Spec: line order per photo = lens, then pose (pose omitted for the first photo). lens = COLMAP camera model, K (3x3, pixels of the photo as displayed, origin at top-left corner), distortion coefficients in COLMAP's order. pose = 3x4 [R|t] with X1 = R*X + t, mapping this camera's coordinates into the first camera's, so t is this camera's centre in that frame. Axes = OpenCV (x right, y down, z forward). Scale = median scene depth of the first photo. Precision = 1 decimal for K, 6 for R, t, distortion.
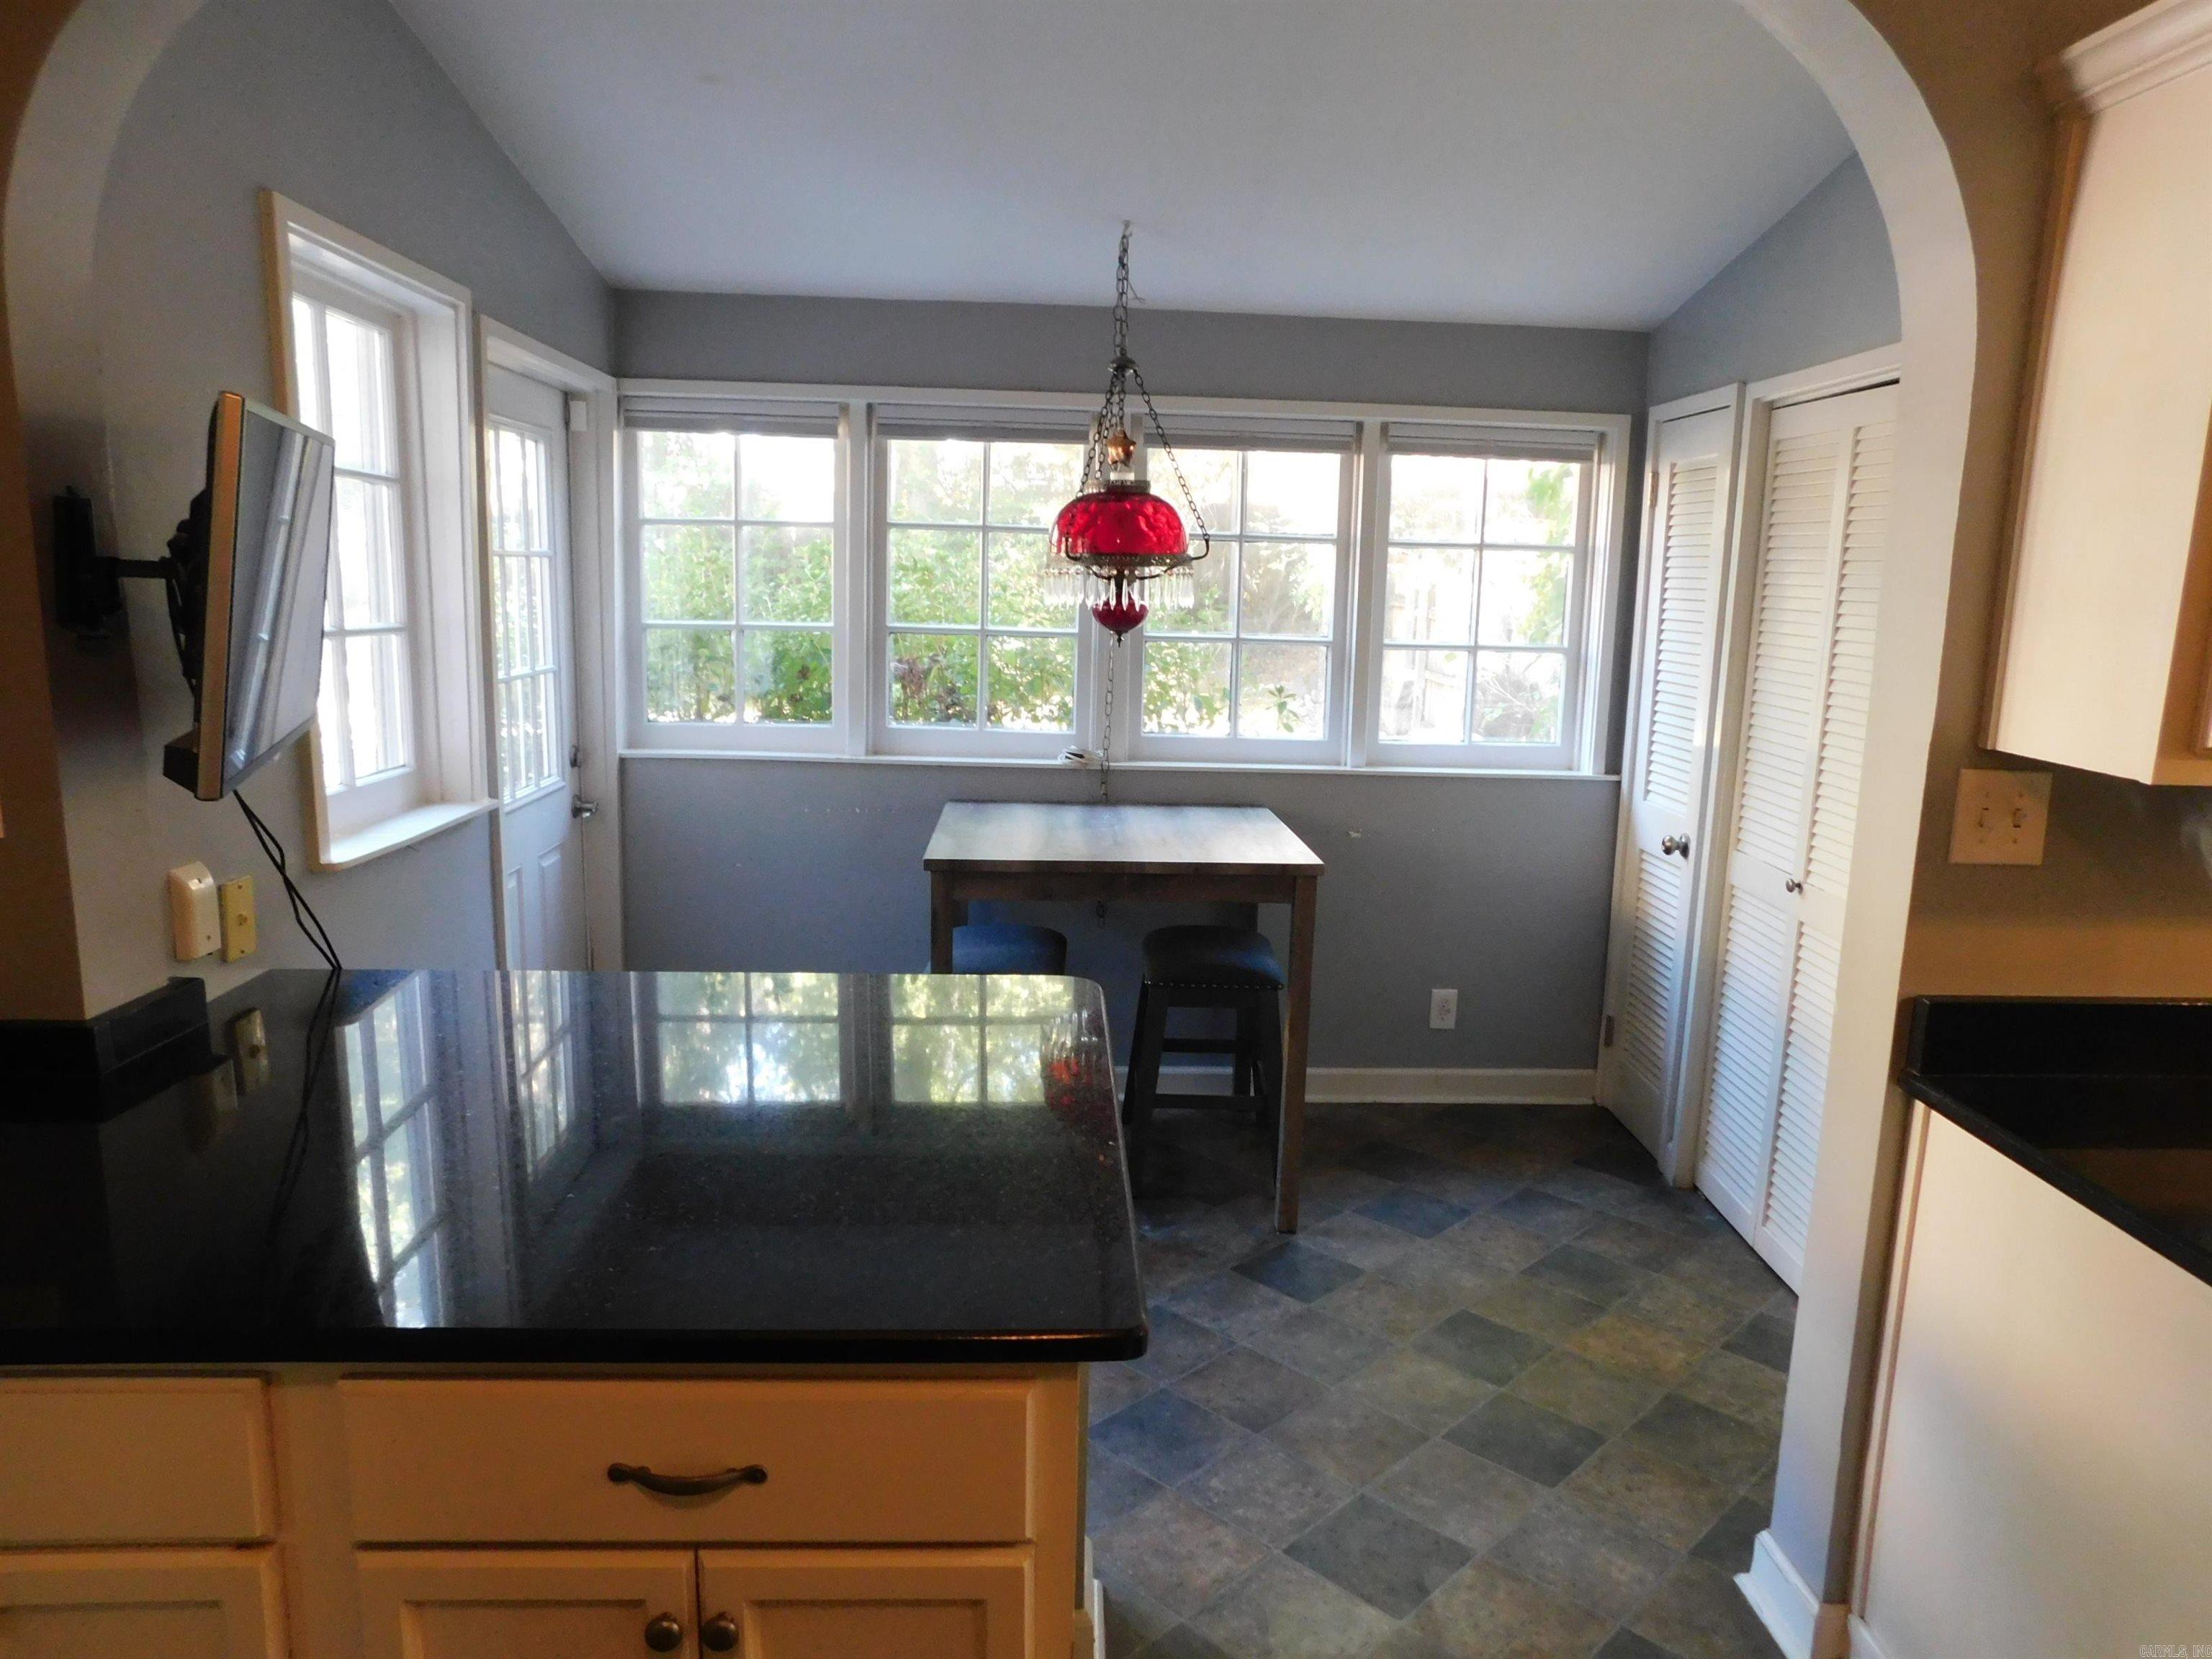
lens RADIAL K [[1468.2, 0, 1110.8], [0, 1468.2, 822.4], [0, 0, 1]] dist [-0.067791, 0.058076]
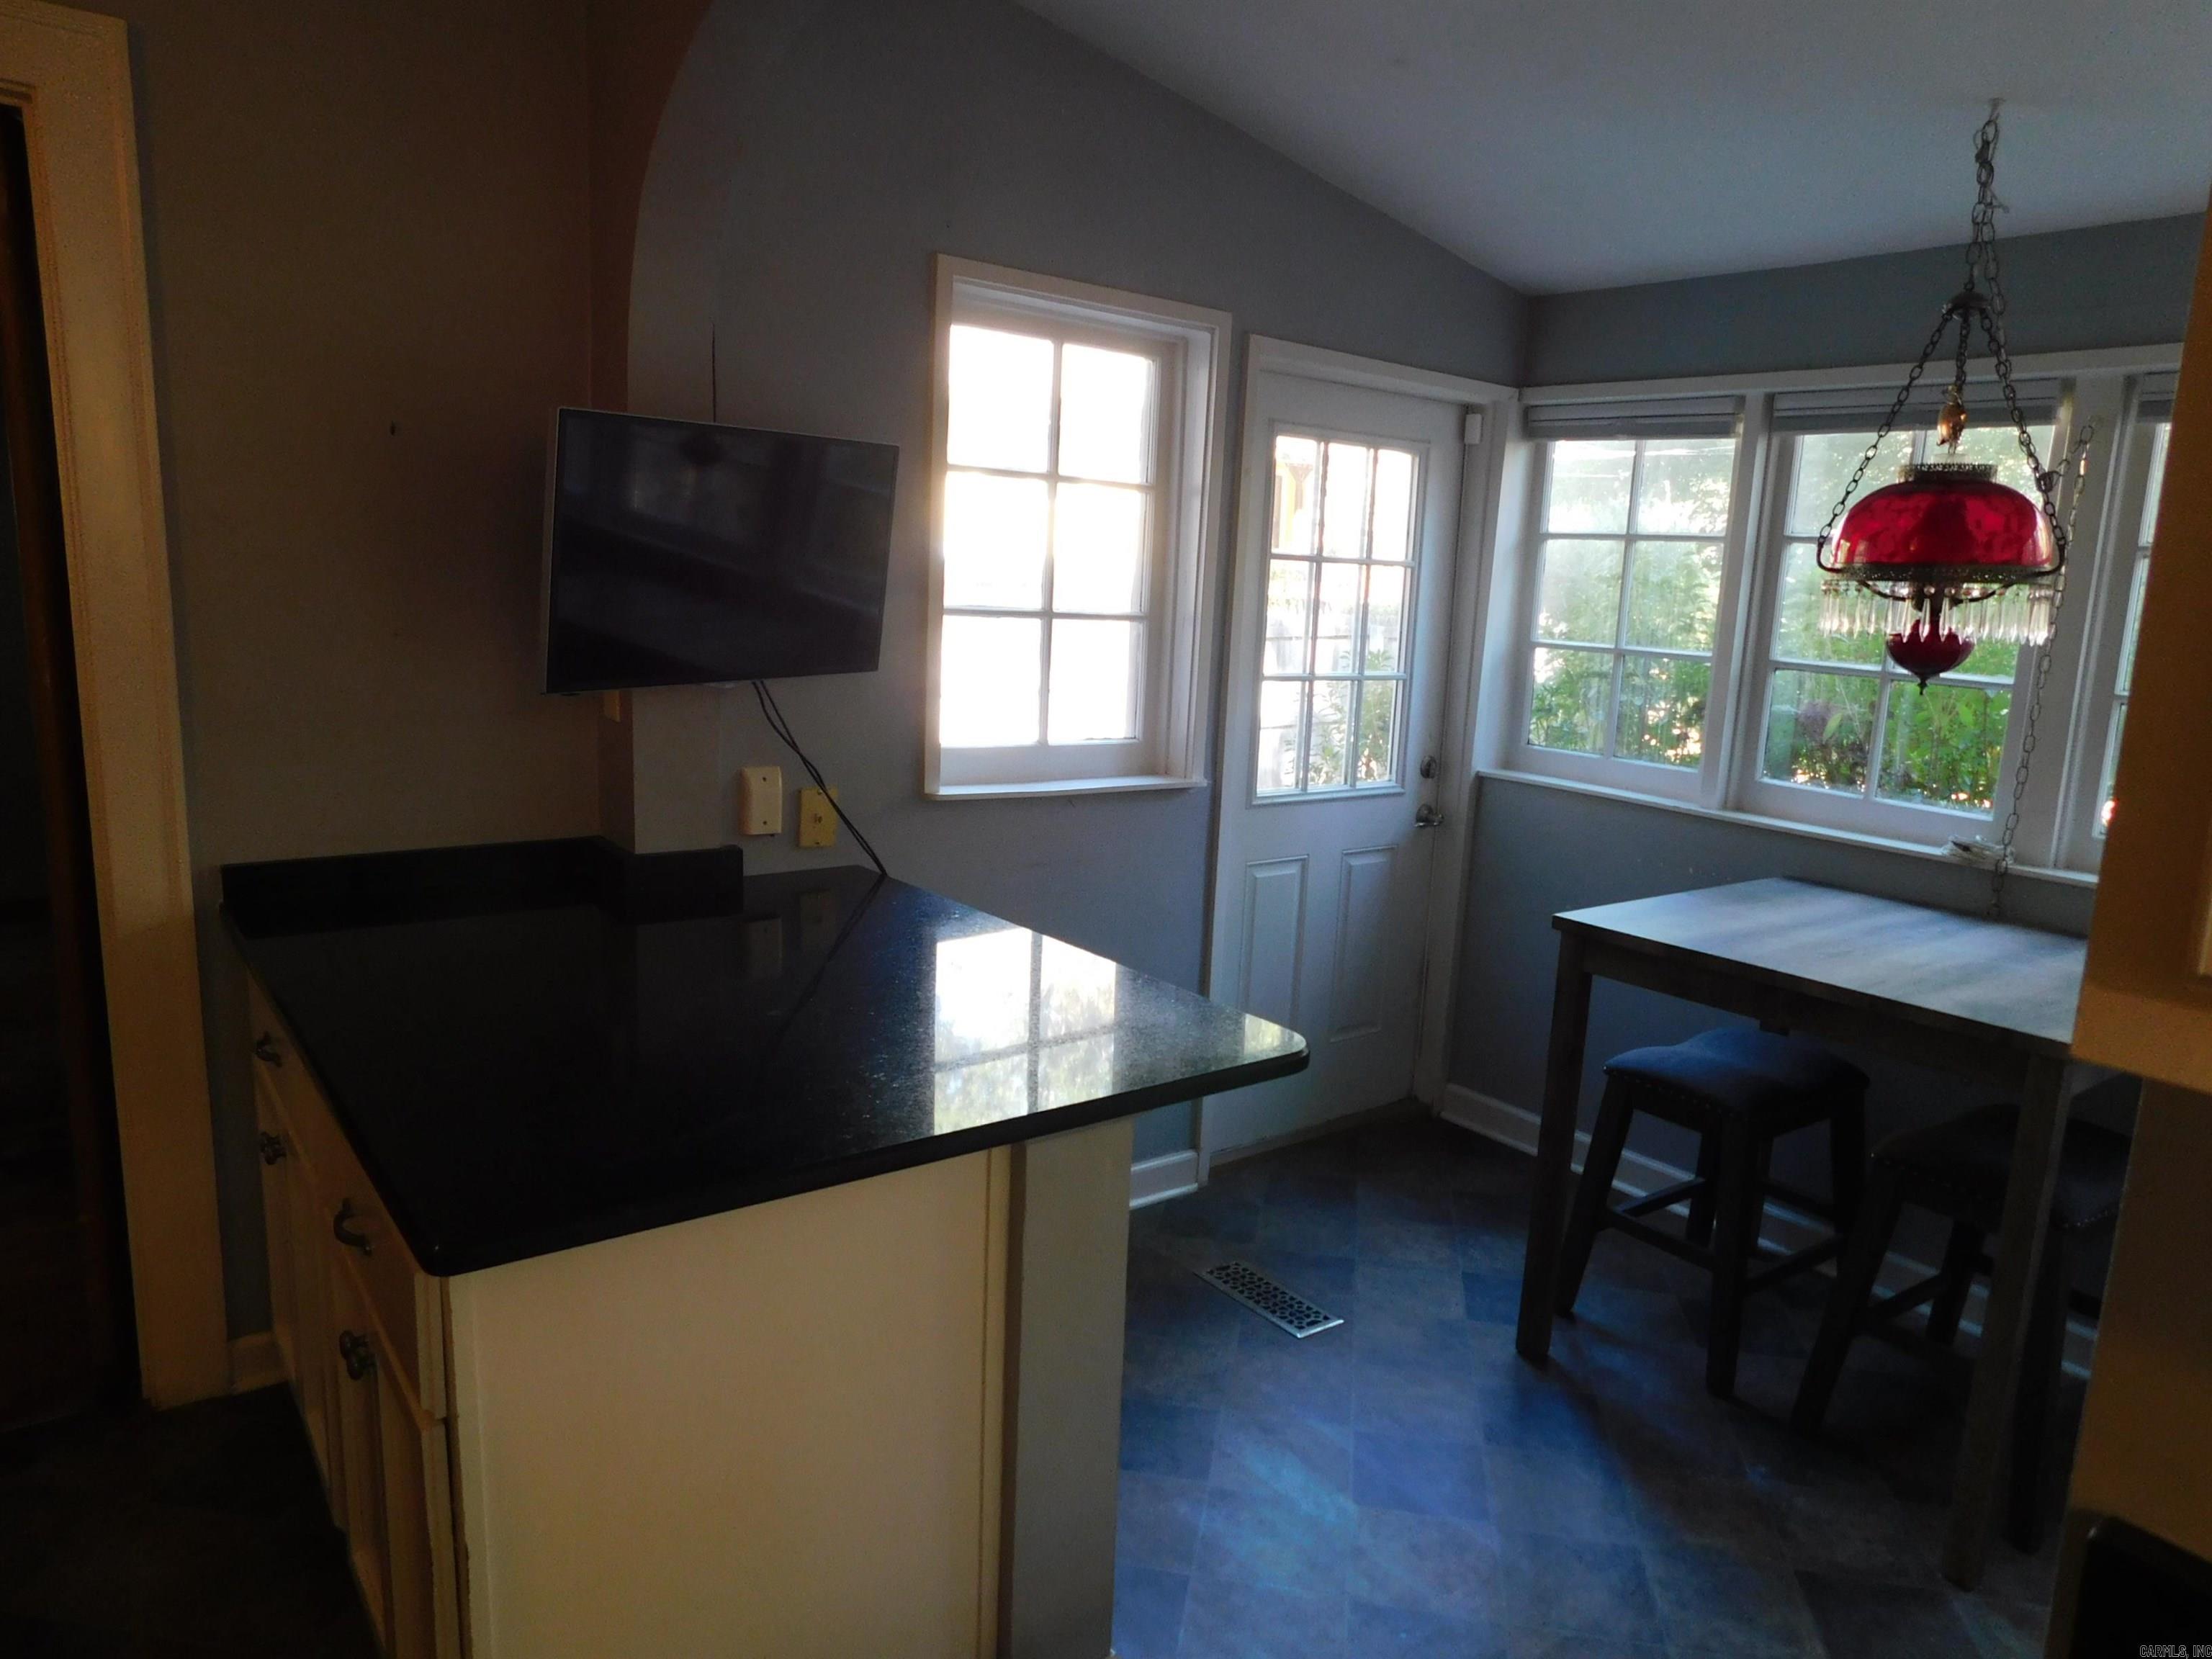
lens RADIAL K [[1468.2, 0, 1110.8], [0, 1468.2, 822.4], [0, 0, 1]] dist [-0.067791, 0.058076]
pose [[0.568316, 0.142475, -0.810382, 0.370335], [-0.172615, 0.983622, 0.051879, -0.024833], [0.804501, 0.110401, 0.583601, 0.265753]]
